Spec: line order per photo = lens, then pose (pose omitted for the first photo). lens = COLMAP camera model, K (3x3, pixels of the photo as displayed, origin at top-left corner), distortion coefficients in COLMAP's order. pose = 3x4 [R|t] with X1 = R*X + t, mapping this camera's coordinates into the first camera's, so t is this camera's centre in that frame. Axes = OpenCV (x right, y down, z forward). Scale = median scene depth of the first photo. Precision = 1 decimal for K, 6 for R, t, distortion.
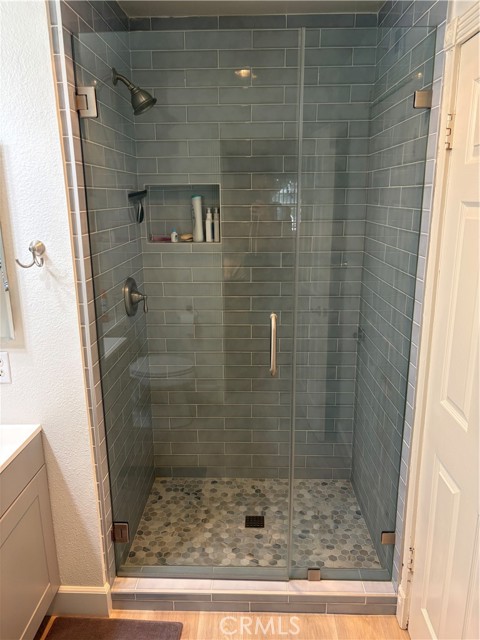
lens RADIAL K [[477.2, 0, 233.5], [0, 477.2, 315.3], [0, 0, 1]] dist [0.047834, -0.062314]
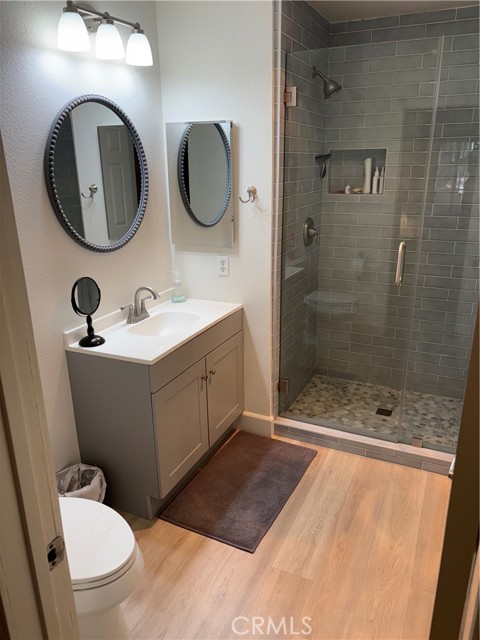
lens RADIAL K [[477.2, 0, 233.5], [0, 477.2, 315.3], [0, 0, 1]] dist [0.047834, -0.062314]
pose [[0.916812, 0.123268, -0.379817, 0.136856], [-0.096169, 0.991325, 0.089595, 0.093721], [0.387566, -0.045615, 0.920713, -0.363533]]
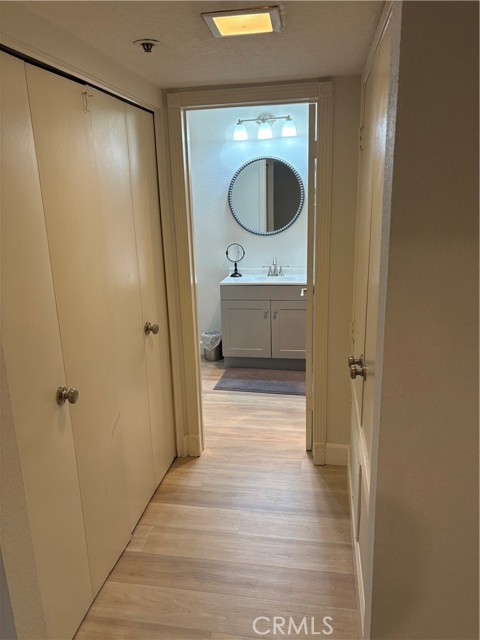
lens RADIAL K [[477.2, 0, 233.5], [0, 477.2, 315.3], [0, 0, 1]] dist [0.047834, -0.062314]
pose [[-0.147062, 0.269041, -0.951835, 1.709105], [-0.206330, 0.932785, 0.295535, -0.219945], [0.967368, 0.239854, -0.081666, 0.790216]]
